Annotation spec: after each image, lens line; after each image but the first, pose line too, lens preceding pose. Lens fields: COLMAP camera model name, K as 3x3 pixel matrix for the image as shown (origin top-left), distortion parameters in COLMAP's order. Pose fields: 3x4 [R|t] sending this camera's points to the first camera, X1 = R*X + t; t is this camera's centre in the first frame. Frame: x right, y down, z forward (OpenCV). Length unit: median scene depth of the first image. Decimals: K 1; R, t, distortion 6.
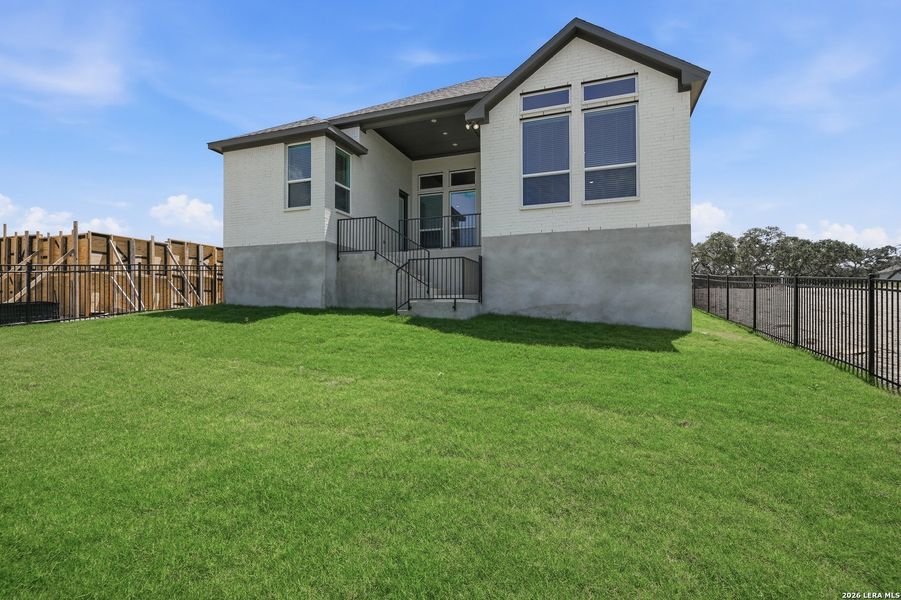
lens RADIAL K [[420.0, 0, 446.7], [0, 420.0, 301.6], [0, 0, 1]] dist [-0.005762, 0.000760]
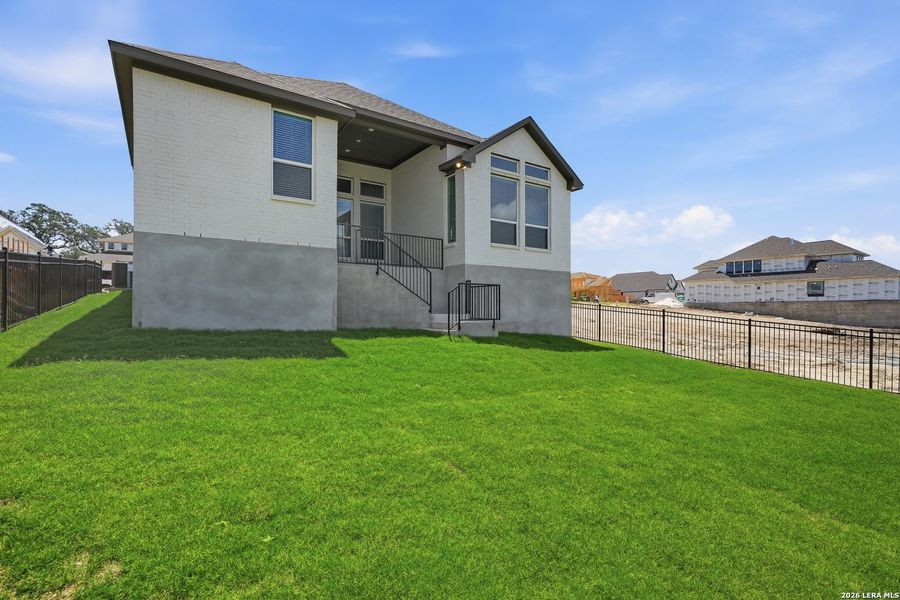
lens RADIAL K [[419.5, 0, 446.2], [0, 419.5, 301.6], [0, 0, 1]] dist [-0.005762, 0.000760]
pose [[0.587680, 0.013669, 0.808978, -0.910317], [-0.020529, 0.999787, -0.001980, -0.047369], [-0.808833, -0.015444, 0.587836, 0.369553]]
